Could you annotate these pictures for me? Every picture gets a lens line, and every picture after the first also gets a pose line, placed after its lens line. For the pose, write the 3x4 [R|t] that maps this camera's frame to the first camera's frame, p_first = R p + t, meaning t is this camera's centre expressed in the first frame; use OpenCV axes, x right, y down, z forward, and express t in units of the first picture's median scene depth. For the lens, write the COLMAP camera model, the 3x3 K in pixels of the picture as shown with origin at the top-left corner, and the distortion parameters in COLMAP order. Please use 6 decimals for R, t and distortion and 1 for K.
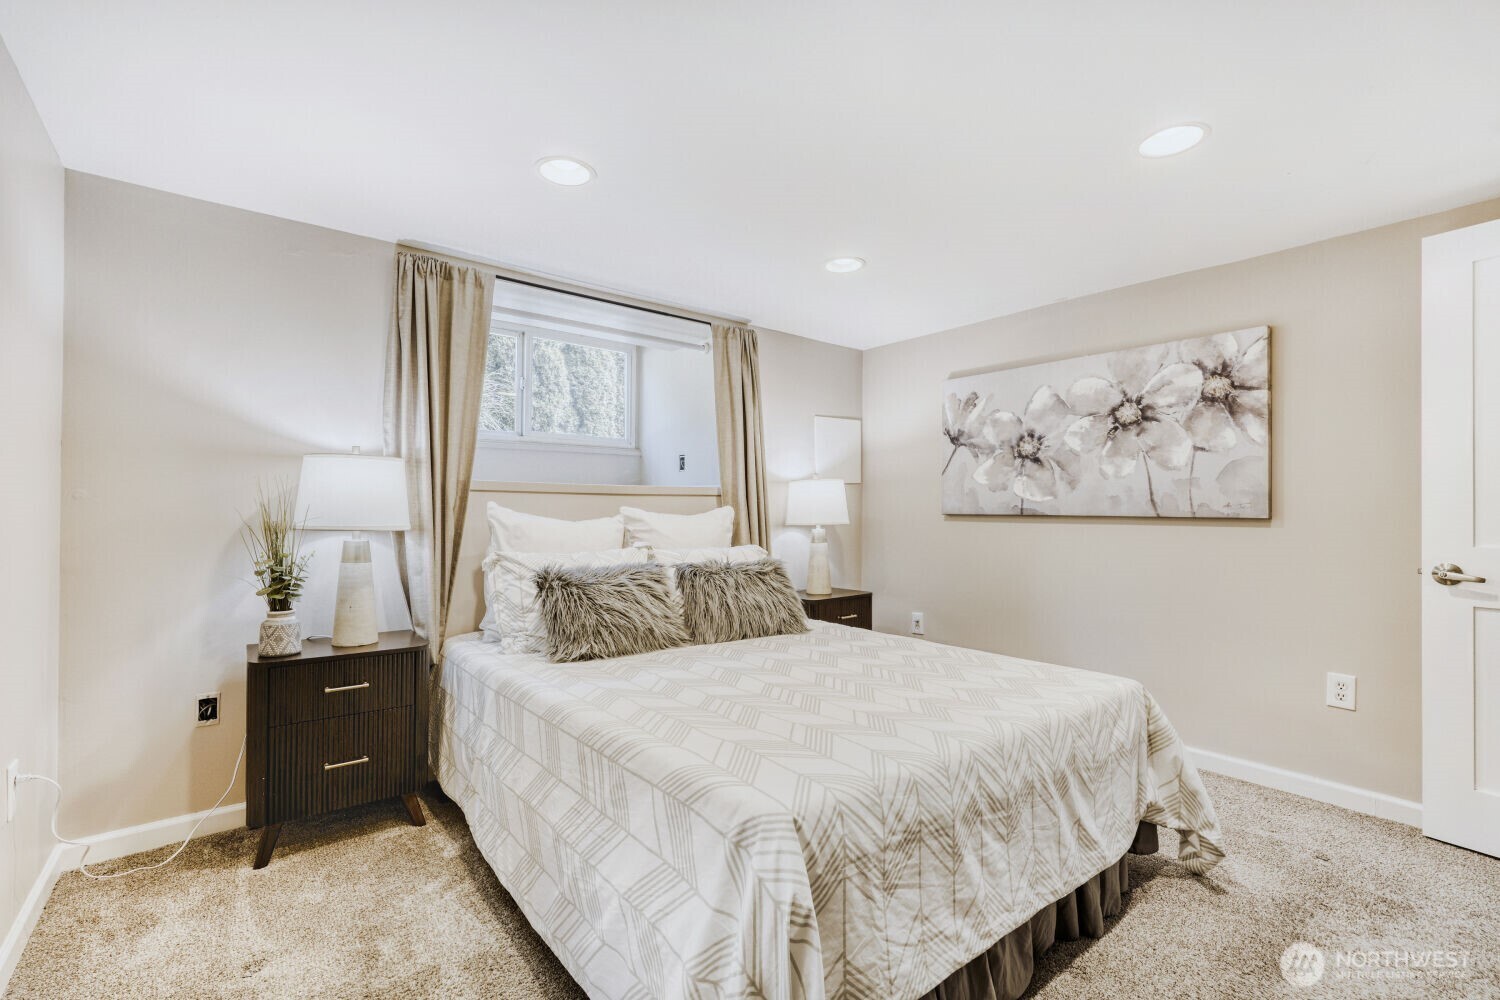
lens RADIAL K [[665.4, 0, 752.8], [0, 665.4, 502.6], [0, 0, 1]] dist [-0.018161, 0.005947]
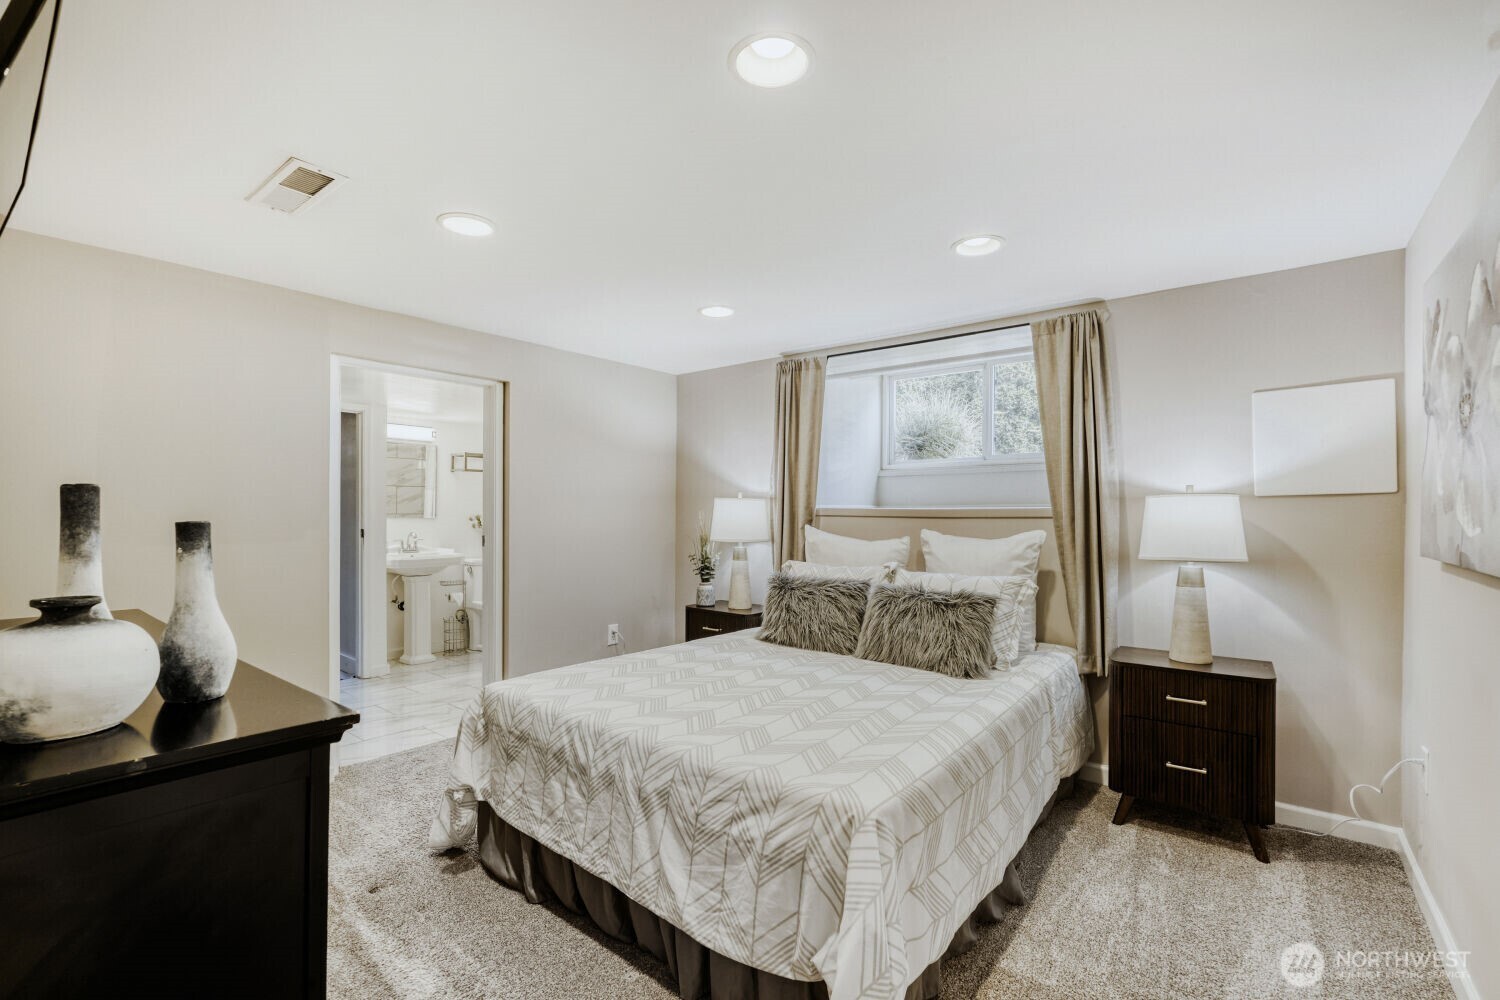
lens RADIAL K [[665.4, 0, 721.5], [0, 665.4, 511.5], [0, 0, 1]] dist [-0.018161, 0.005947]
pose [[0.188777, -0.003586, -0.982013, 1.078641], [0.009510, 0.999953, -0.001824, -0.032183], [0.981974, -0.008995, 0.188802, 0.643136]]
